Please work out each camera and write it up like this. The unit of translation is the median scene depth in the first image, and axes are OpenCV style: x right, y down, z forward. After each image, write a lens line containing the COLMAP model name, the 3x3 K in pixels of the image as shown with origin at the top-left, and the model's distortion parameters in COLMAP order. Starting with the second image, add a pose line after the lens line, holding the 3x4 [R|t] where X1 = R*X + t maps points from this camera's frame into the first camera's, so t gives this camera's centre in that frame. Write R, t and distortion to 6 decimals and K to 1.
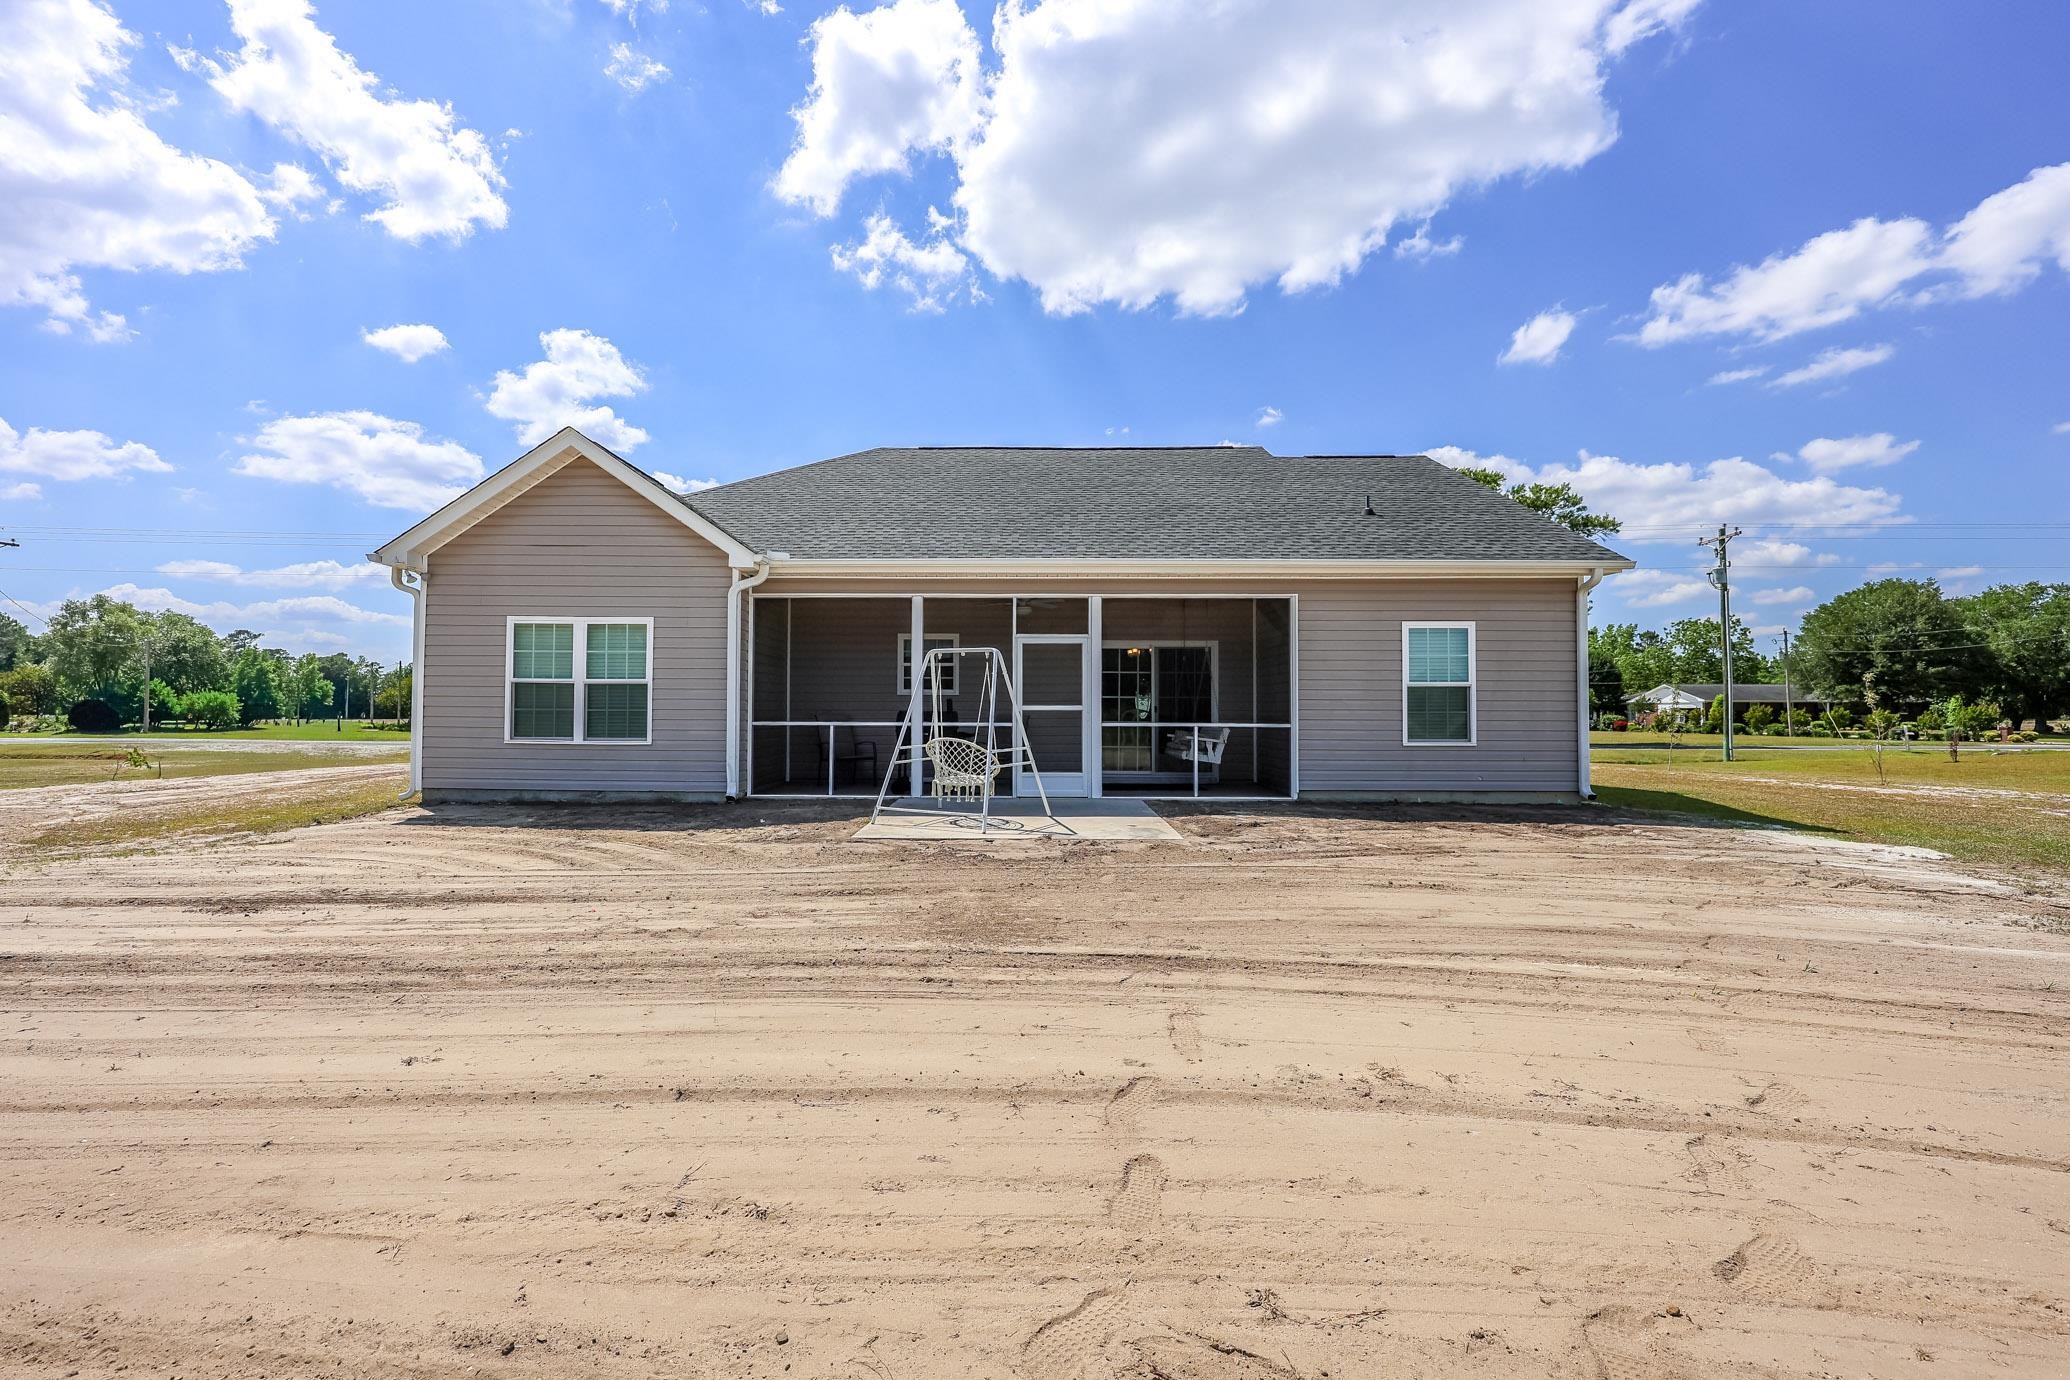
lens RADIAL K [[865.7, 0, 1035.0], [0, 865.7, 690.0], [0, 0, 1]] dist [0.010778, 0.000066]
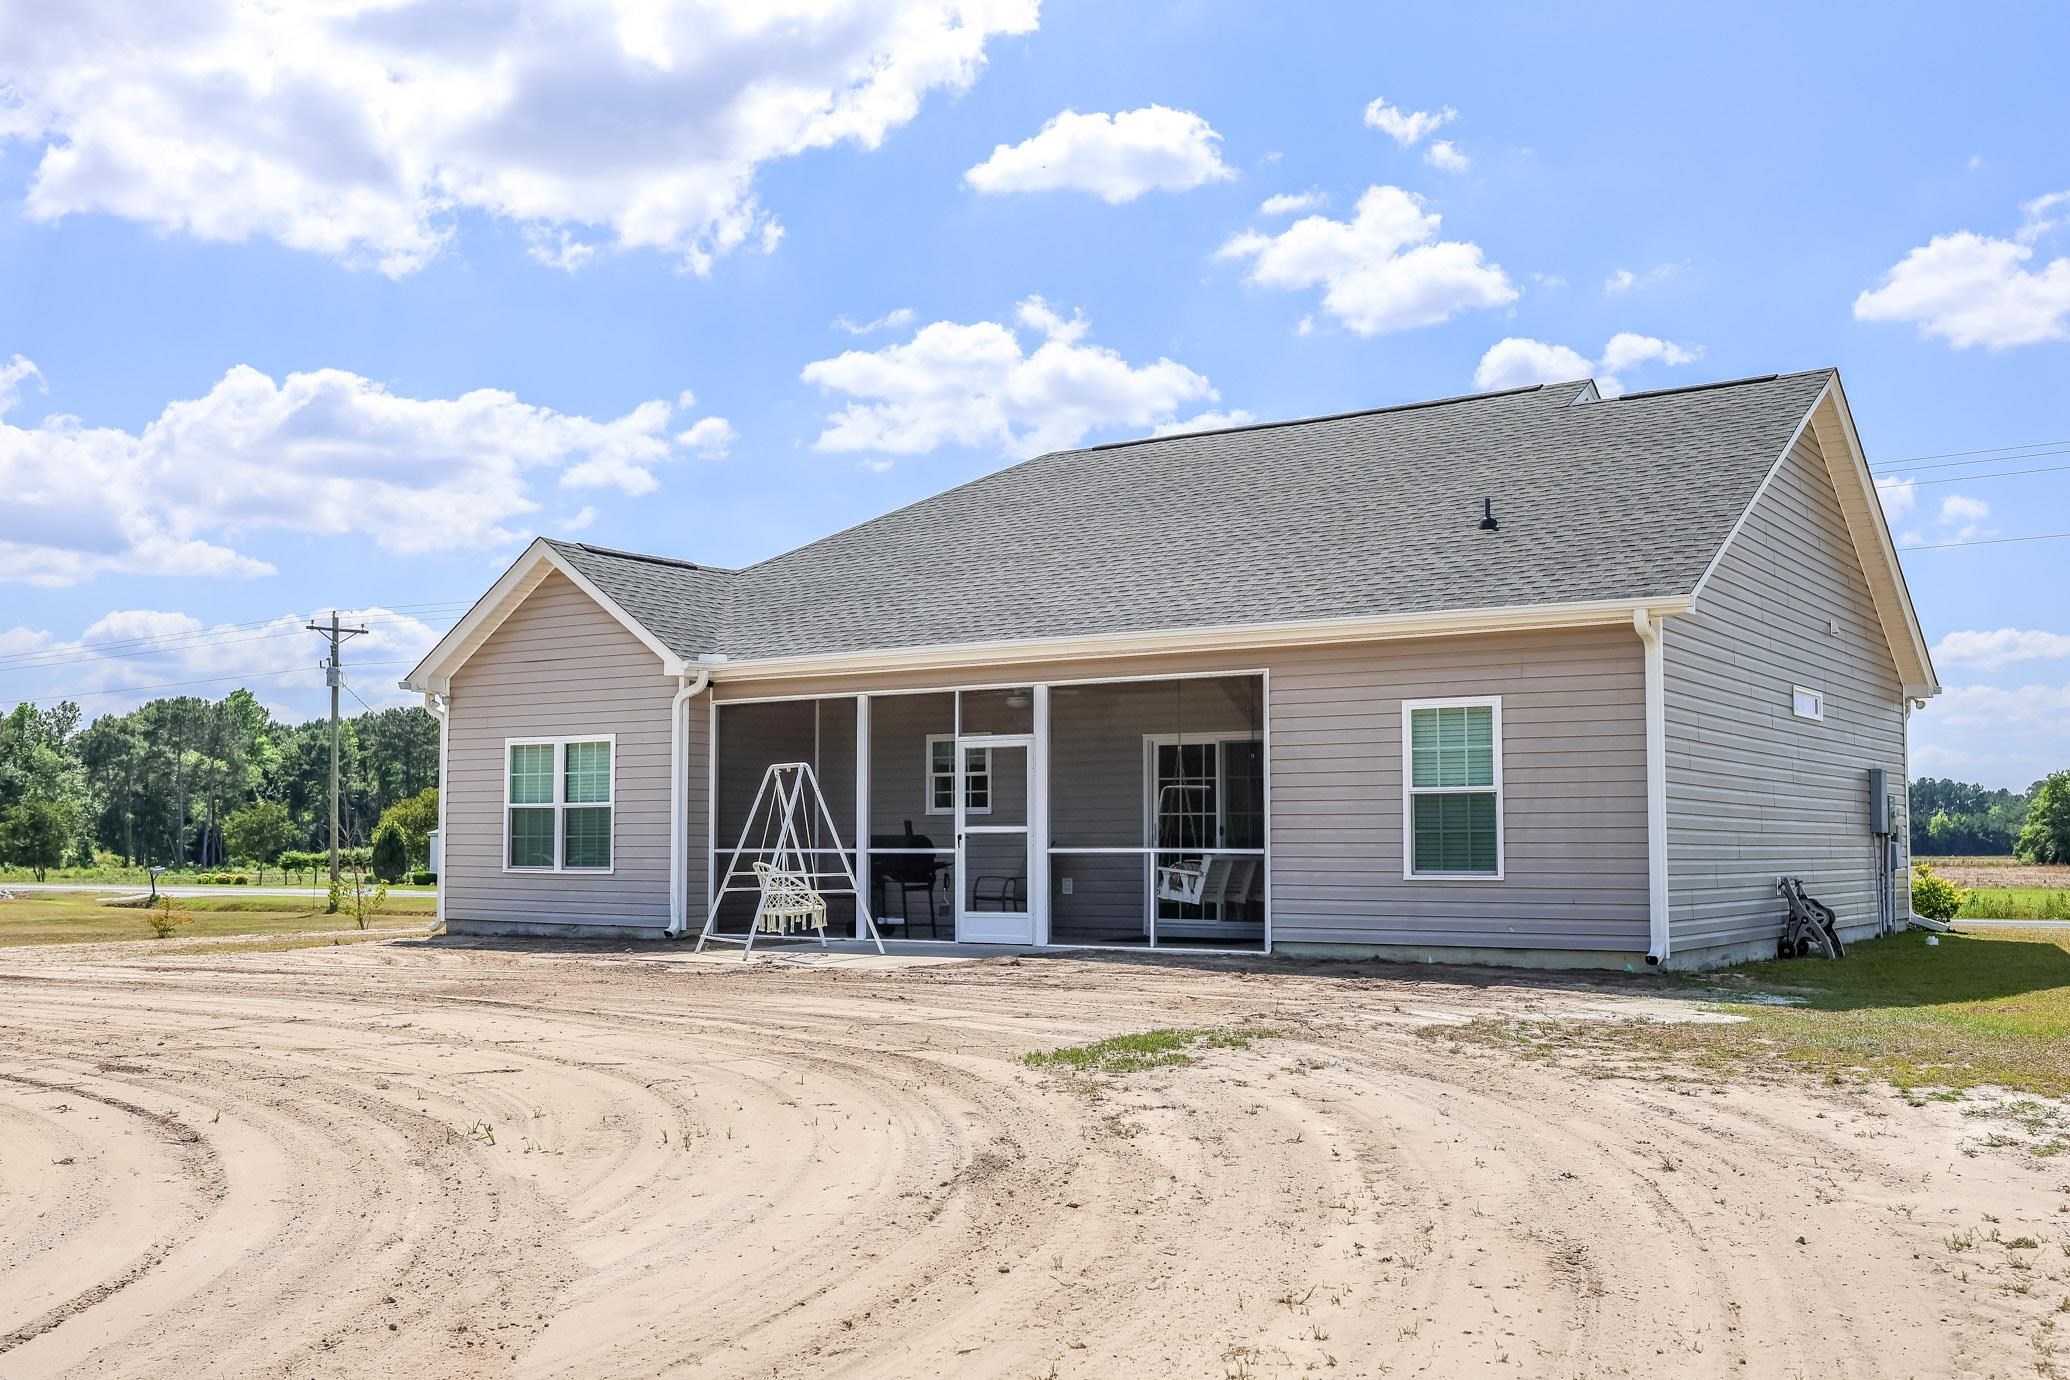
lens RADIAL K [[2039.0, 0, 1035.0], [0, 2039.0, 690.0], [0, 0, 1]] dist [0.018419, 0.002902]
pose [[0.830550, -0.047274, -0.554933, 1.082117], [0.015923, 0.997999, -0.061188, 0.008116], [0.556716, 0.041983, 0.829641, -0.514829]]
